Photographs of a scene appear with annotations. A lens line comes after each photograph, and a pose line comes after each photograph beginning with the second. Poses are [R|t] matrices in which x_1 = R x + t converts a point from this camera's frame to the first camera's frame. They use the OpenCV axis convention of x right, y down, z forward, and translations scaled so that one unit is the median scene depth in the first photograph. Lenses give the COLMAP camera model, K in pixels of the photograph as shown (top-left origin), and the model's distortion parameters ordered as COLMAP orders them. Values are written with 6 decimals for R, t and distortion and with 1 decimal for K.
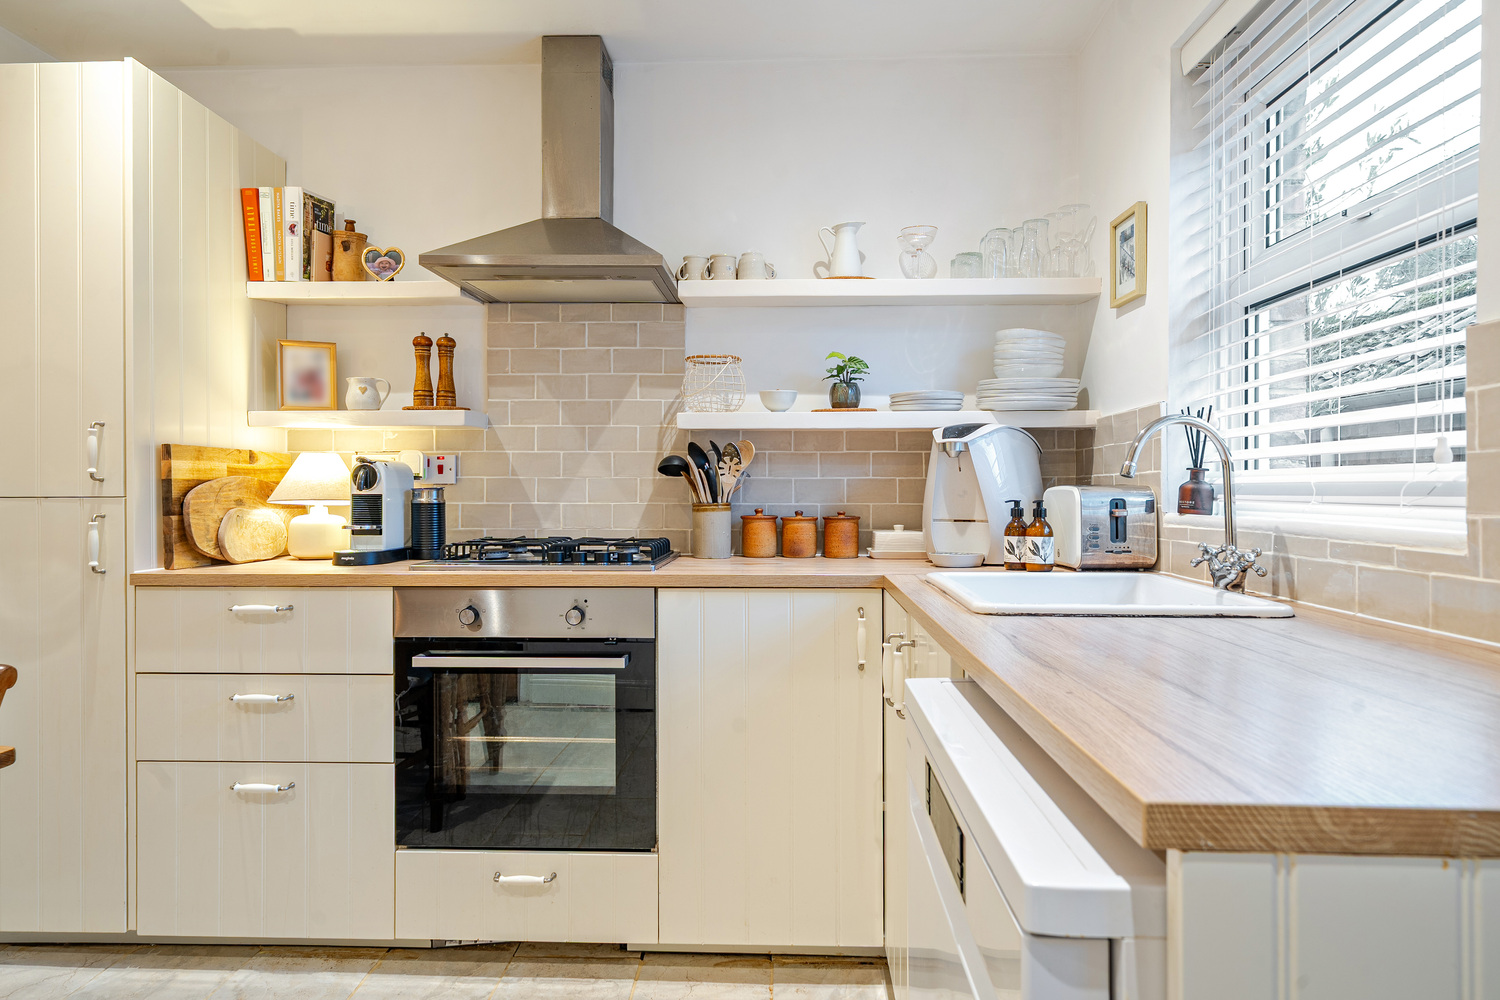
lens RADIAL K [[839.8, 0, 751.4], [0, 839.8, 492.8], [0, 0, 1]] dist [0.001636, 0.001050]
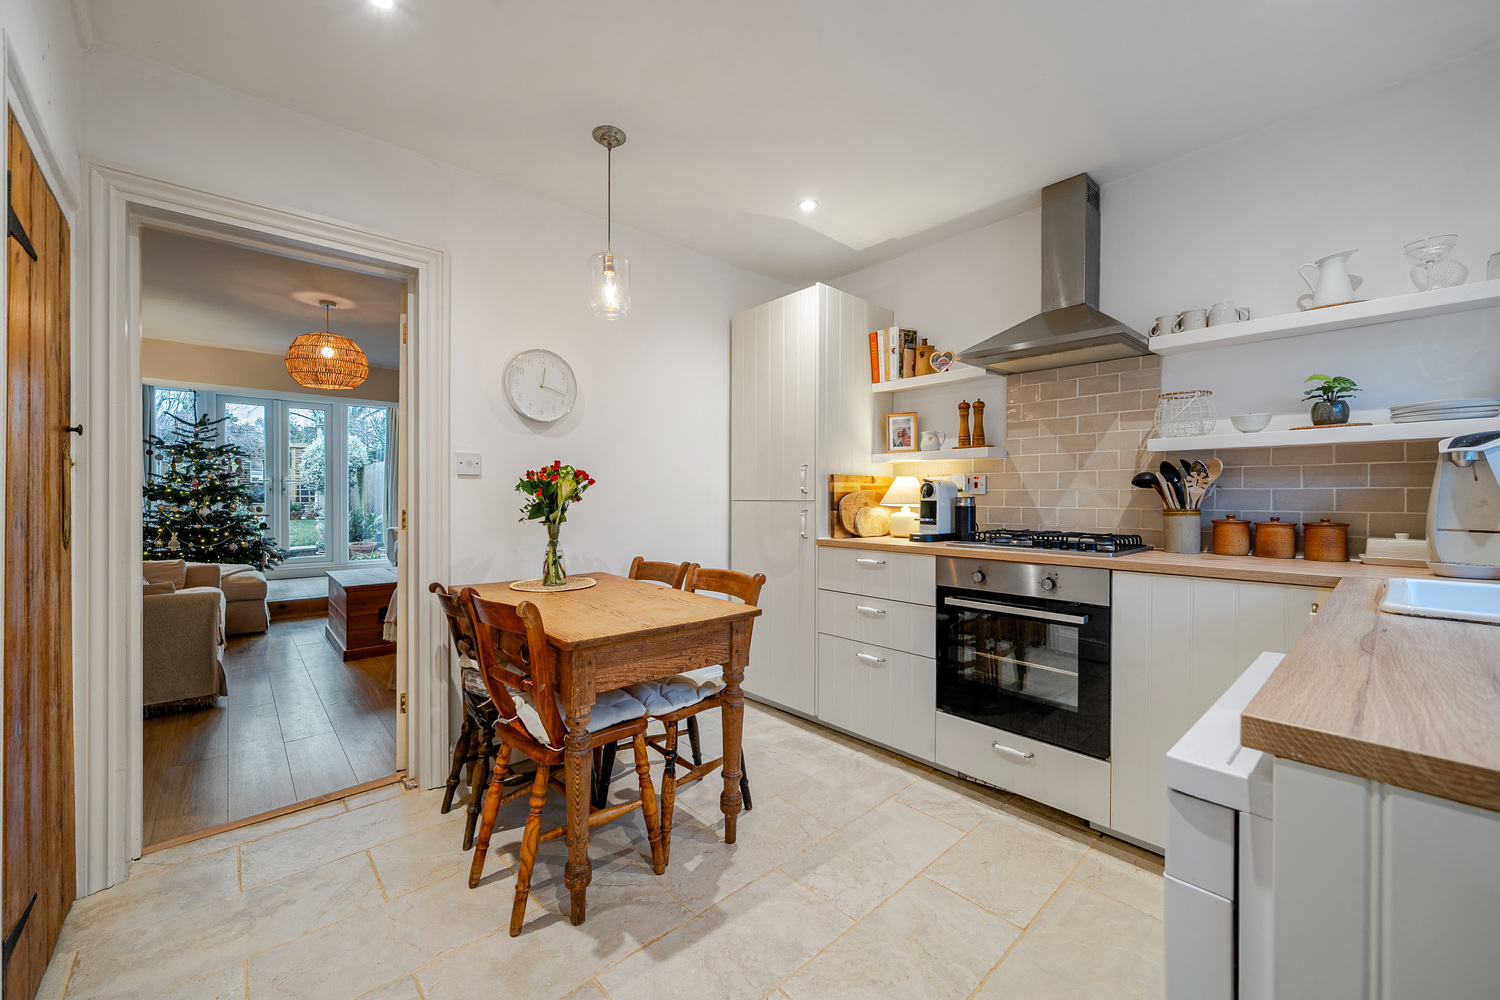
lens RADIAL K [[584.9, 0, 750.0], [0, 584.9, 500.0], [0, 0, 1]] dist [-0.000126, -0.000074]
pose [[0.691614, 0.005516, -0.722247, 0.140964], [-0.005018, 0.999983, 0.002832, -0.000704], [0.722250, 0.001666, 0.691630, -0.074173]]
